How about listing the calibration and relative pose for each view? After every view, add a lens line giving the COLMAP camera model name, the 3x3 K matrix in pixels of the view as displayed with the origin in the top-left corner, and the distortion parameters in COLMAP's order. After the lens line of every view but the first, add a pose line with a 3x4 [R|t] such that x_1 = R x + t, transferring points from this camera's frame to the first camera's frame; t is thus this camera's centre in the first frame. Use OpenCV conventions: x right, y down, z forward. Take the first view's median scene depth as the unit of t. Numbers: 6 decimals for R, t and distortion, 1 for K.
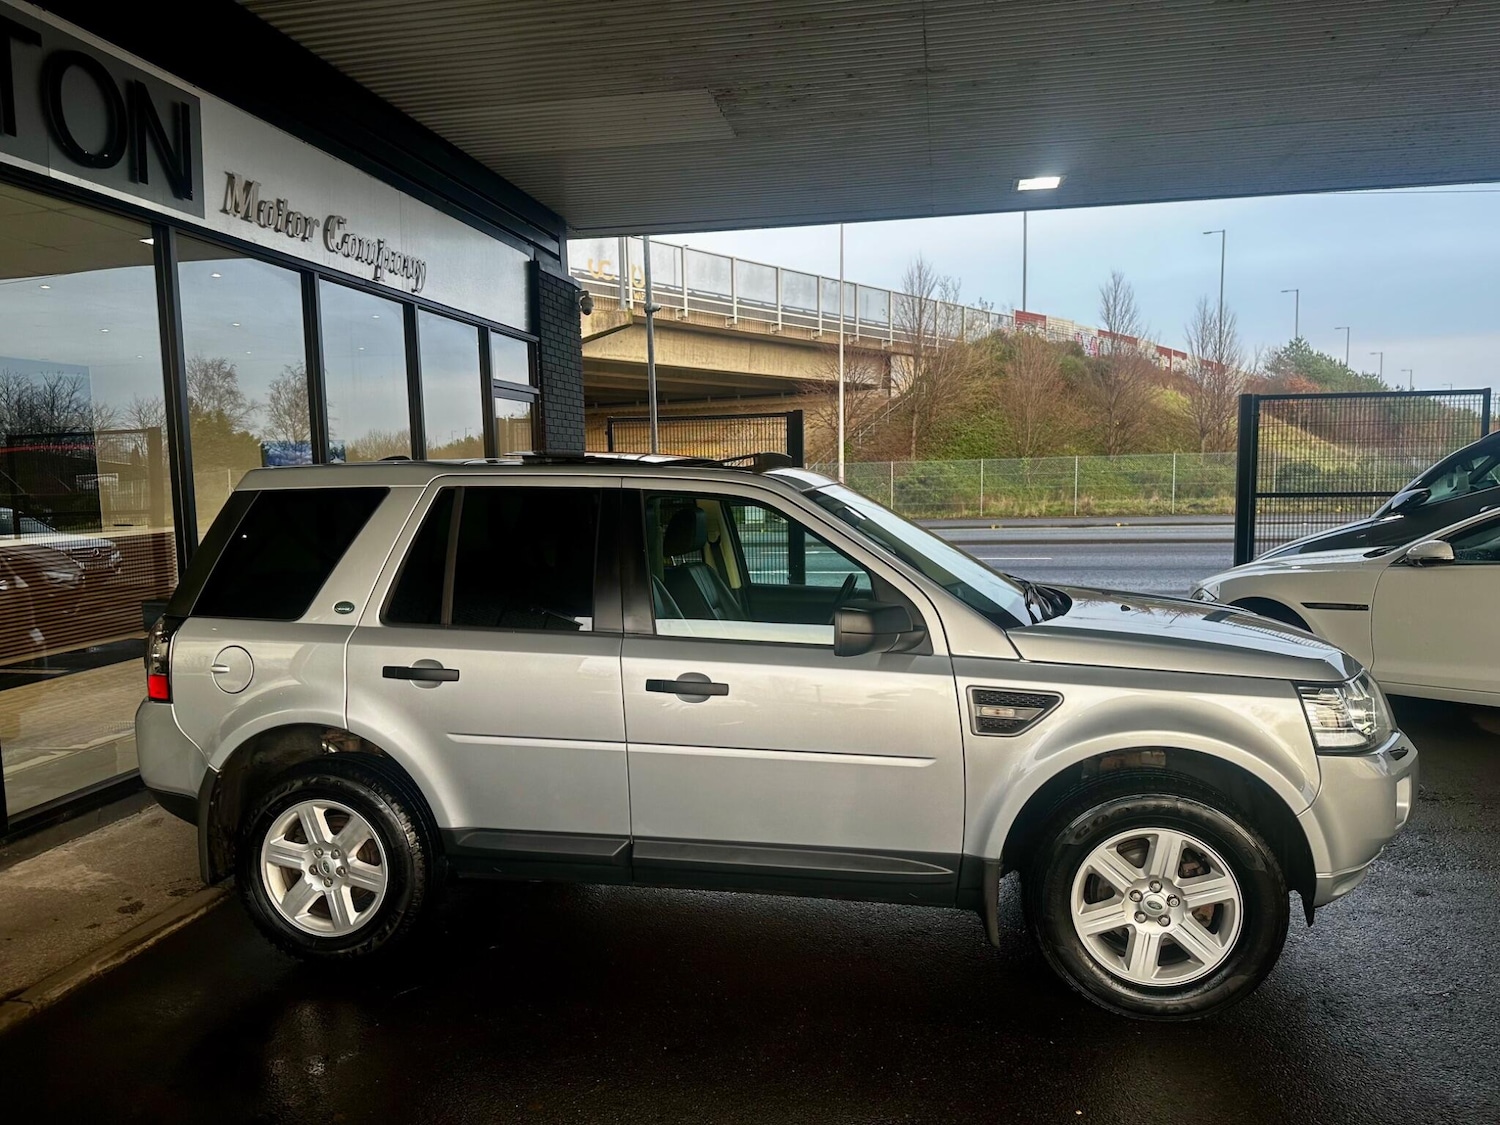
lens RADIAL K [[1065.8, 0, 762.8], [0, 1065.8, 581.3], [0, 0, 1]] dist [0.059213, -0.066718]
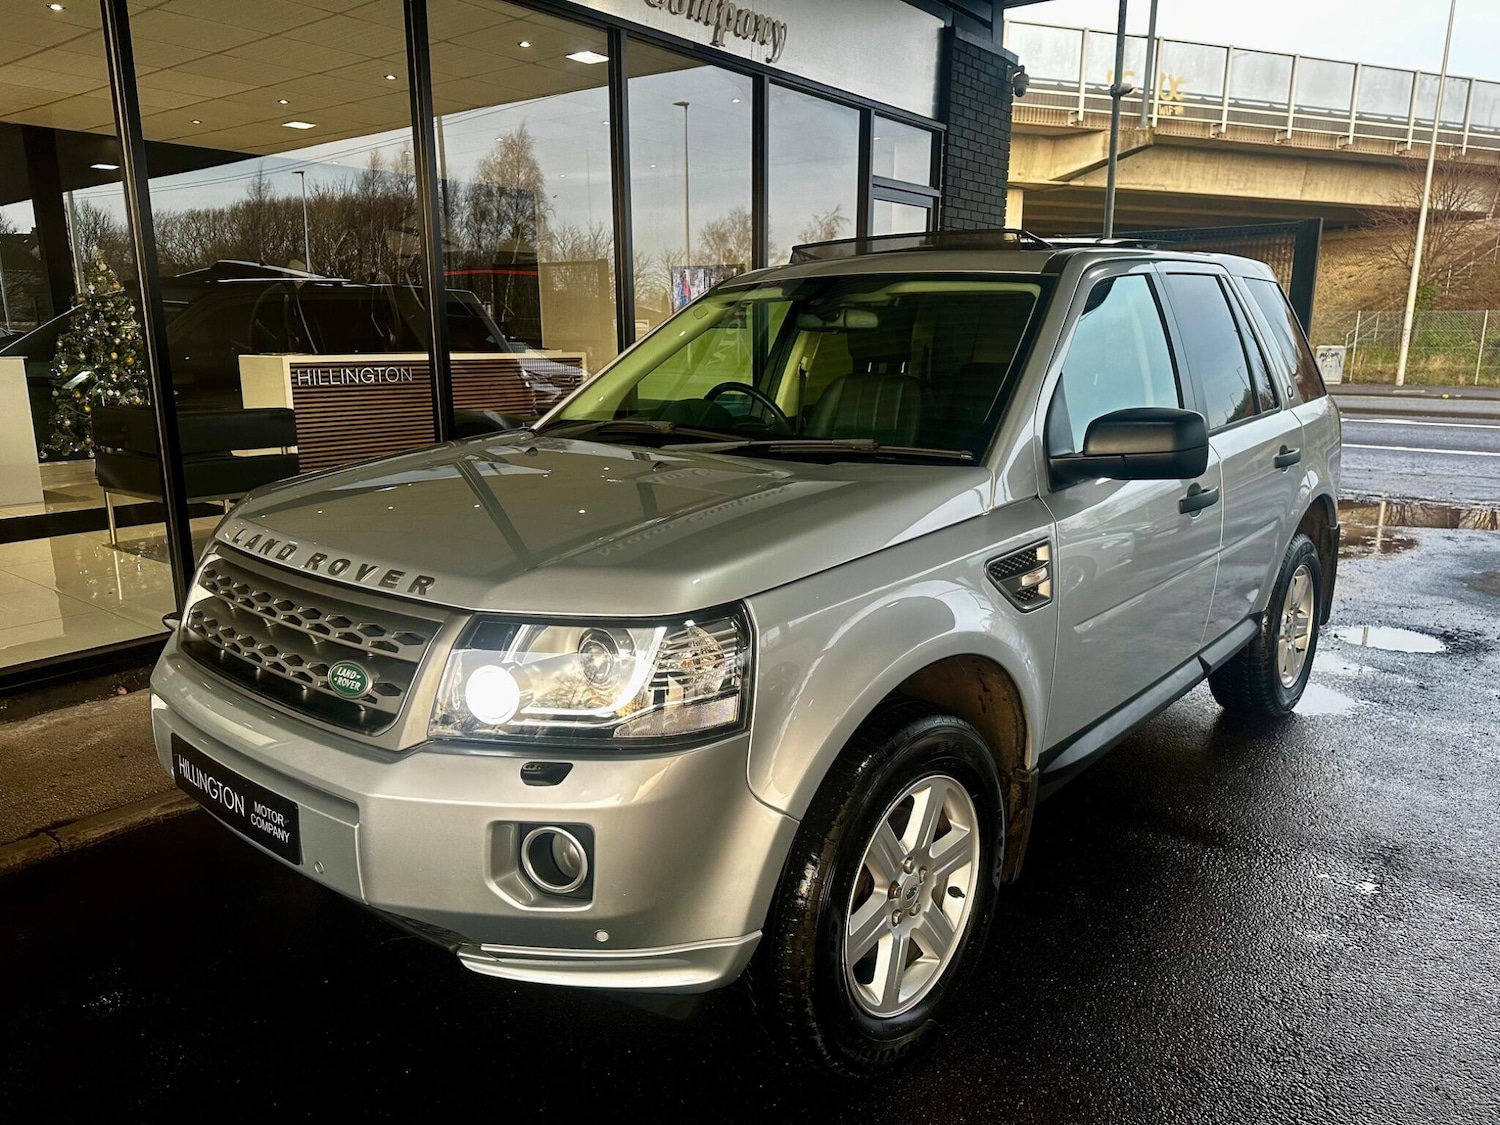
lens RADIAL K [[1065.8, 0, 743.1], [0, 1065.8, 573.5], [0, 0, 1]] dist [0.059213, -0.066718]
pose [[0.886270, 0.119927, -0.447373, 0.064464], [-0.063381, 0.988213, 0.139348, 0.006289], [0.458811, -0.095145, 0.883425, 0.176401]]
